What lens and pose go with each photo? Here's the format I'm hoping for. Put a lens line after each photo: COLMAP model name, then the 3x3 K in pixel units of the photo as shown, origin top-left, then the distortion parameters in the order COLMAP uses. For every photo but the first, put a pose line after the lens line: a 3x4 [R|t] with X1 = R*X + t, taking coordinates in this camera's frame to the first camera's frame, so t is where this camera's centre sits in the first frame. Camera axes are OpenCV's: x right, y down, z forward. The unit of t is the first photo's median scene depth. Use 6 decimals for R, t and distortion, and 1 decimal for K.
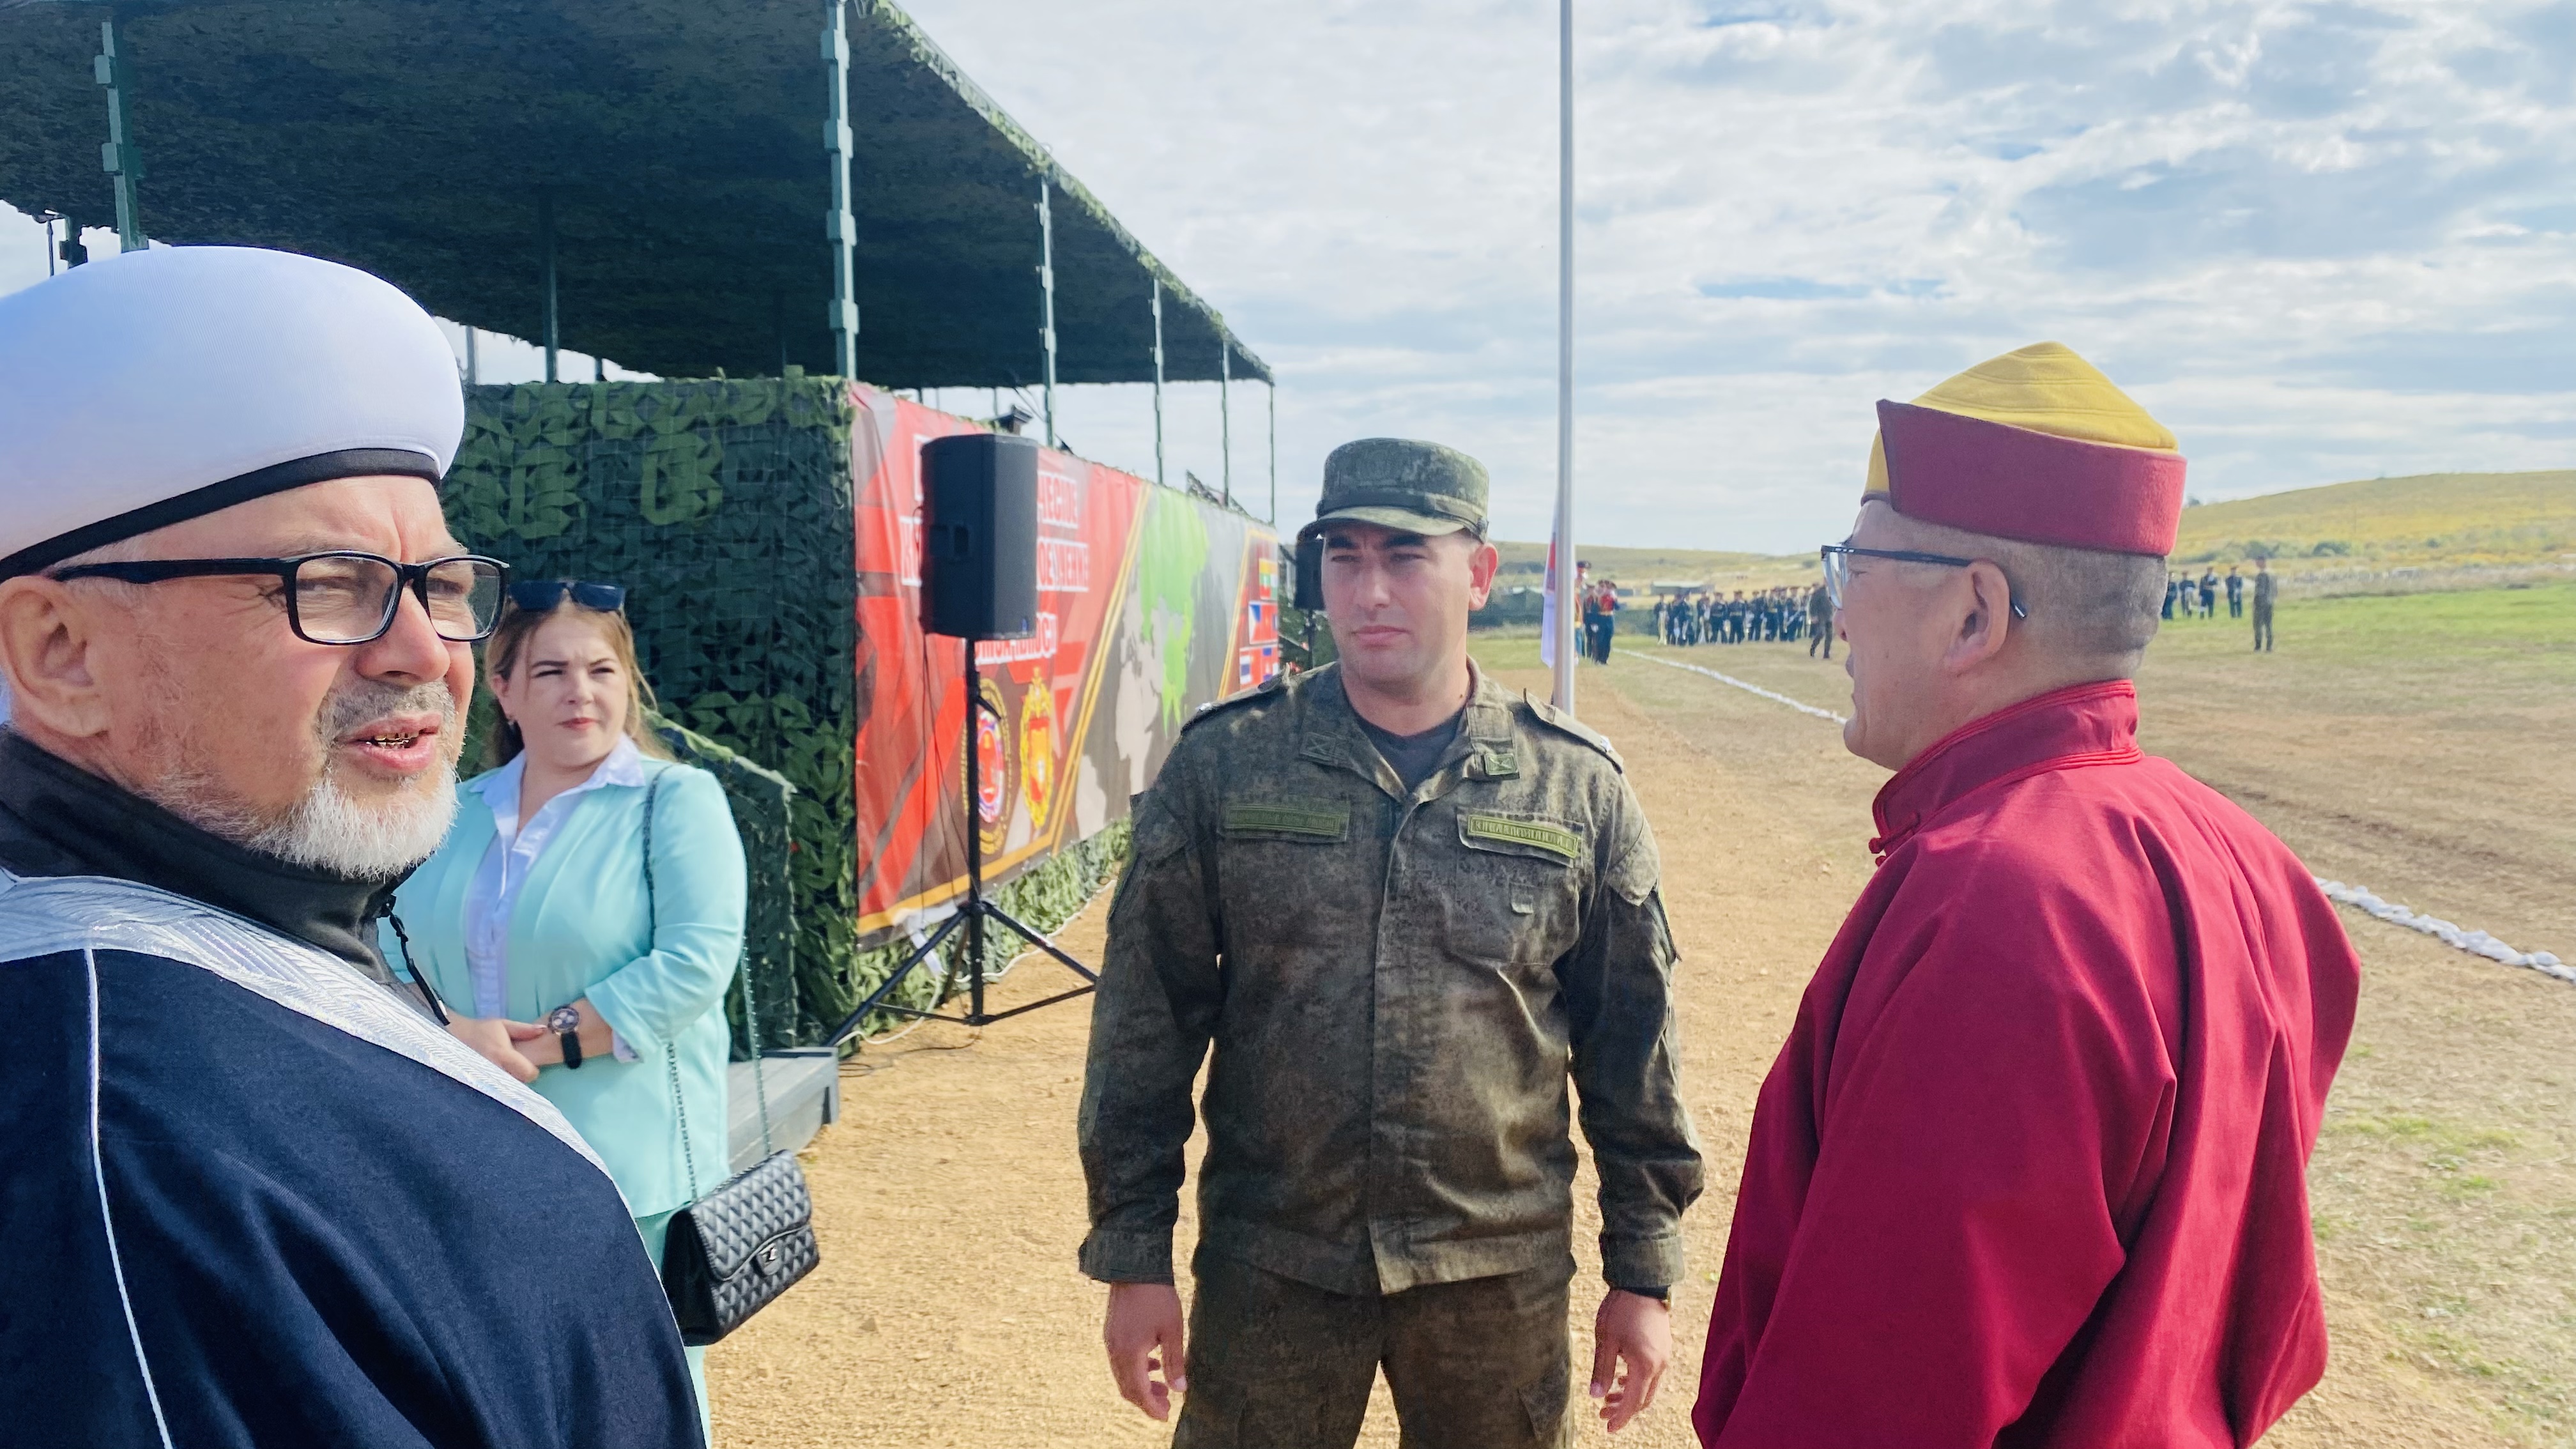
lens RADIAL K [[1920.8, 0, 1277.9], [0, 1920.8, 736.8], [0, 0, 1]] dist [0.020708, -0.013742]
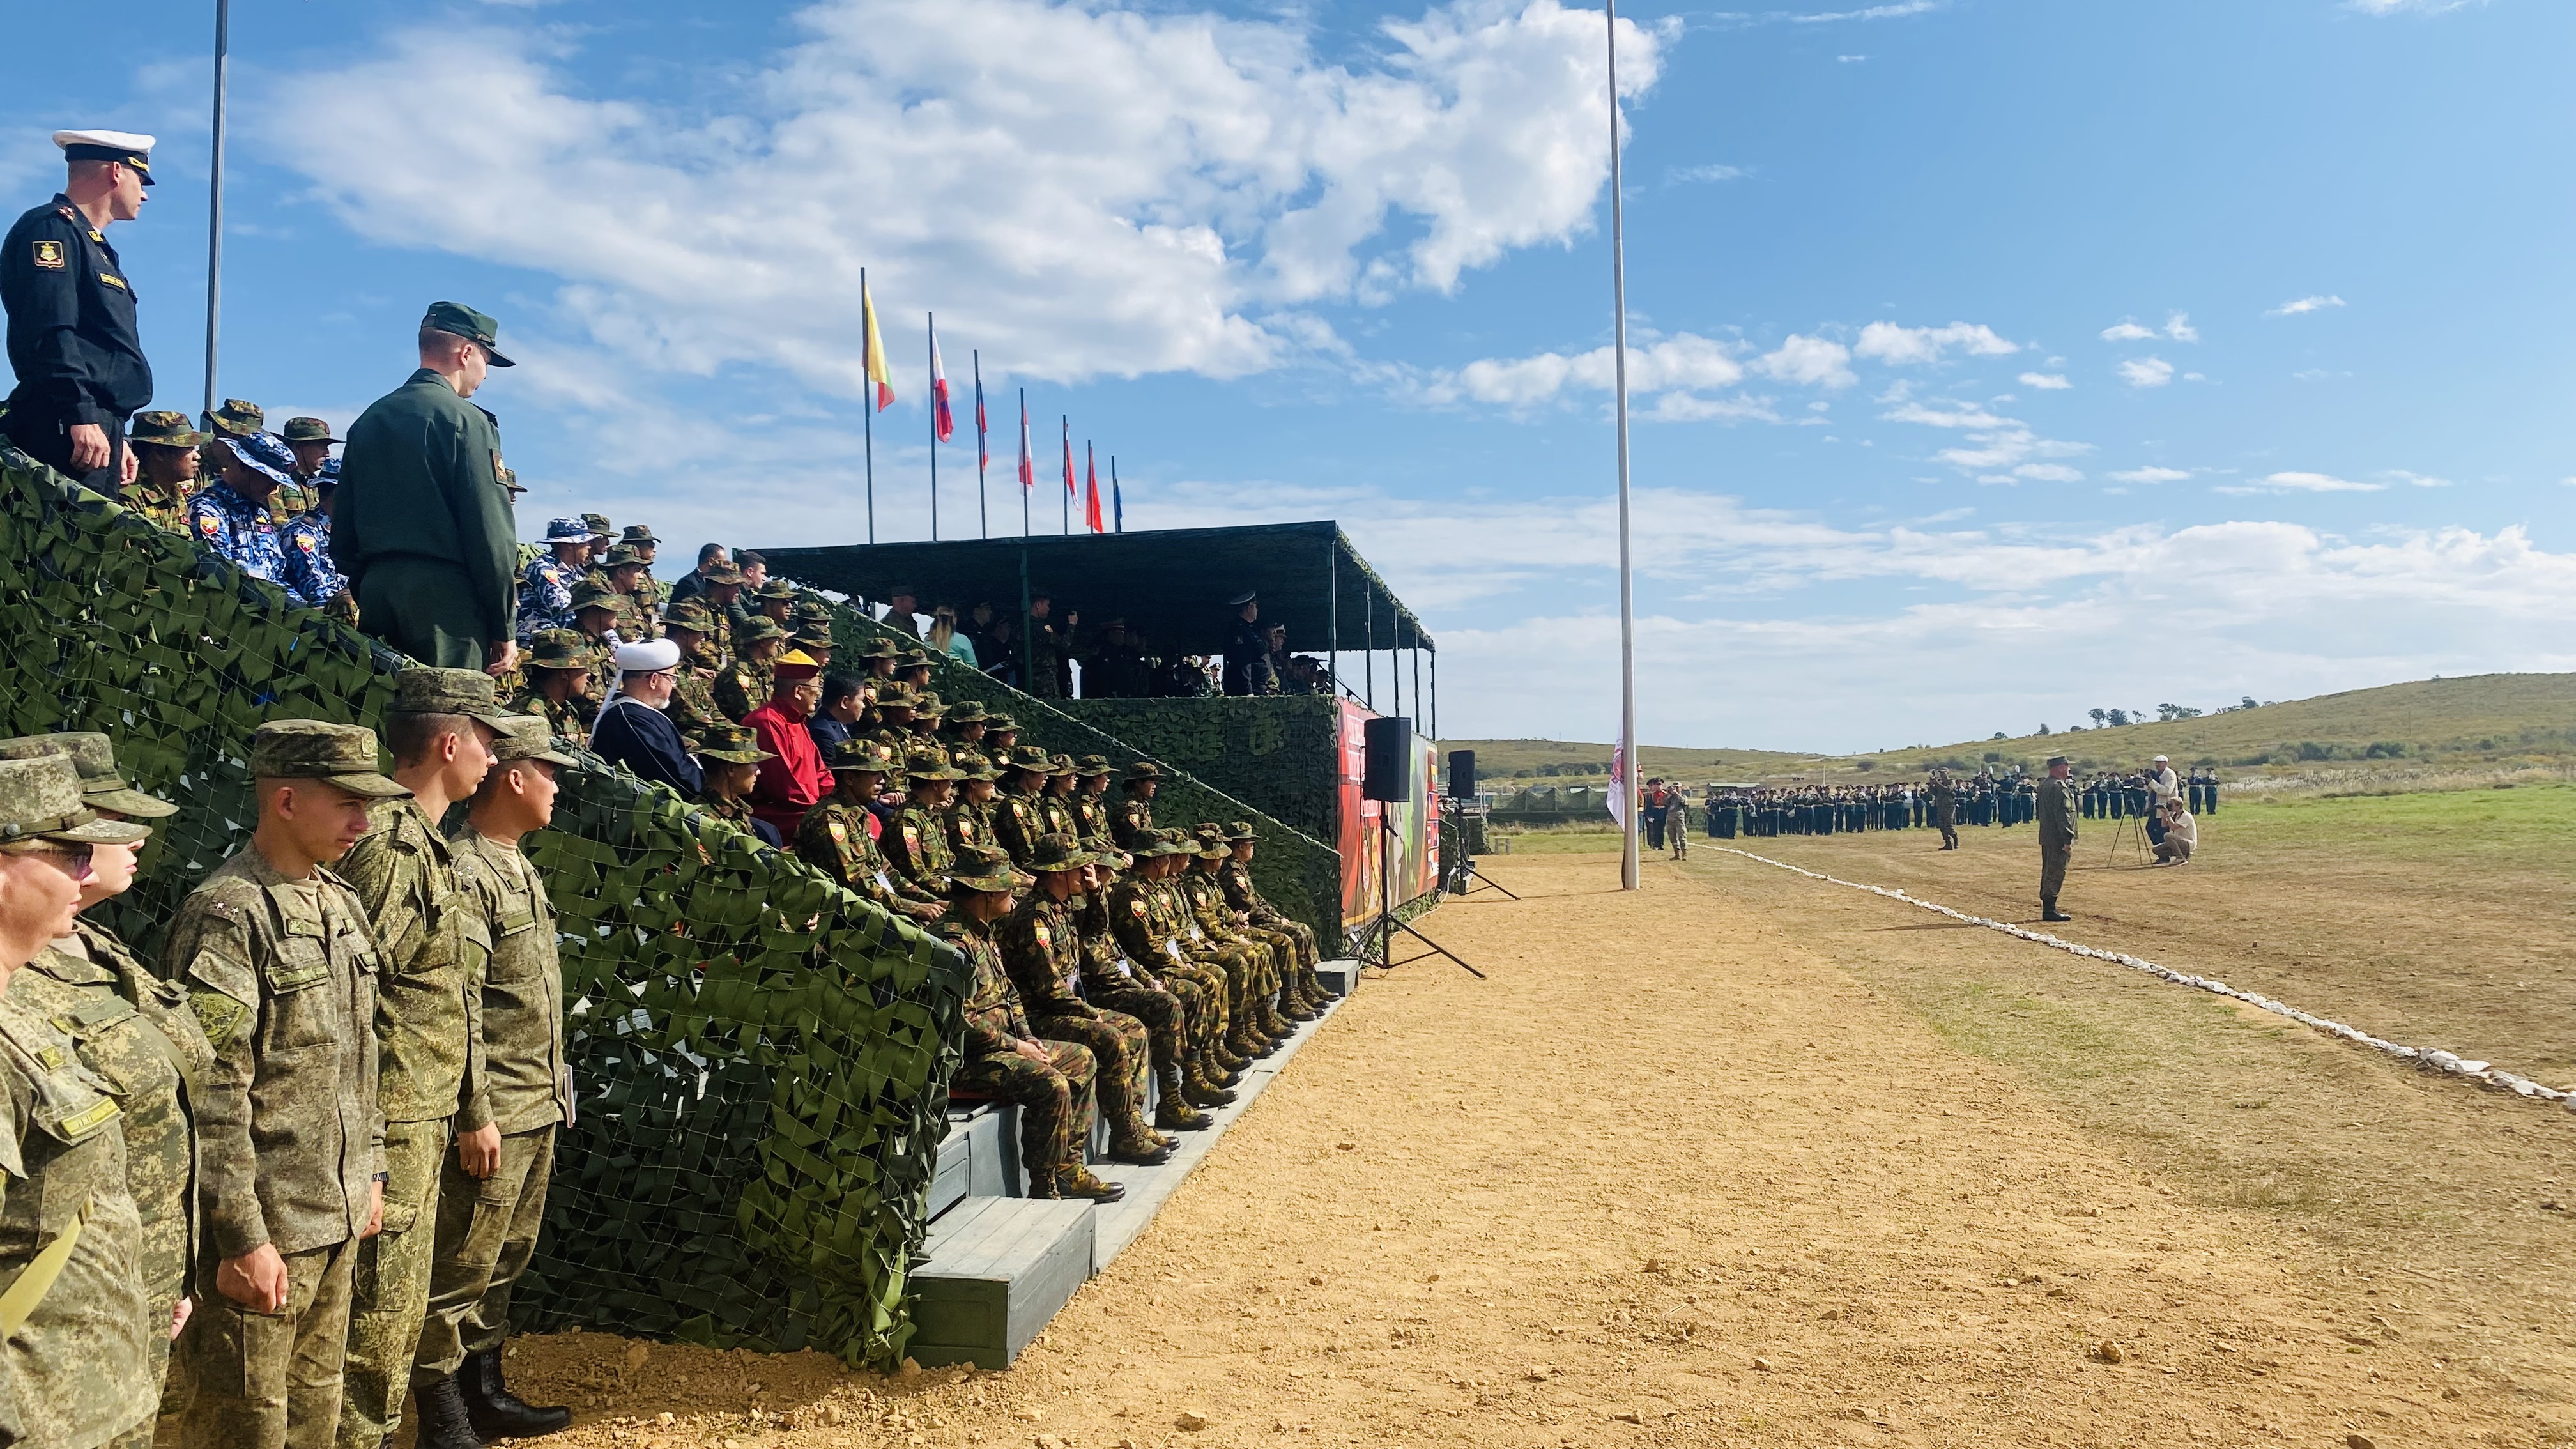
lens RADIAL K [[1920.8, 0, 1293.8], [0, 1920.8, 710.2], [0, 0, 1]] dist [0.020708, -0.013742]
pose [[0.999768, -0.002446, -0.021416, -0.036415], [-0.000107, 0.992966, -0.118396, 0.019257], [0.021555, 0.118371, 0.992736, -0.226889]]
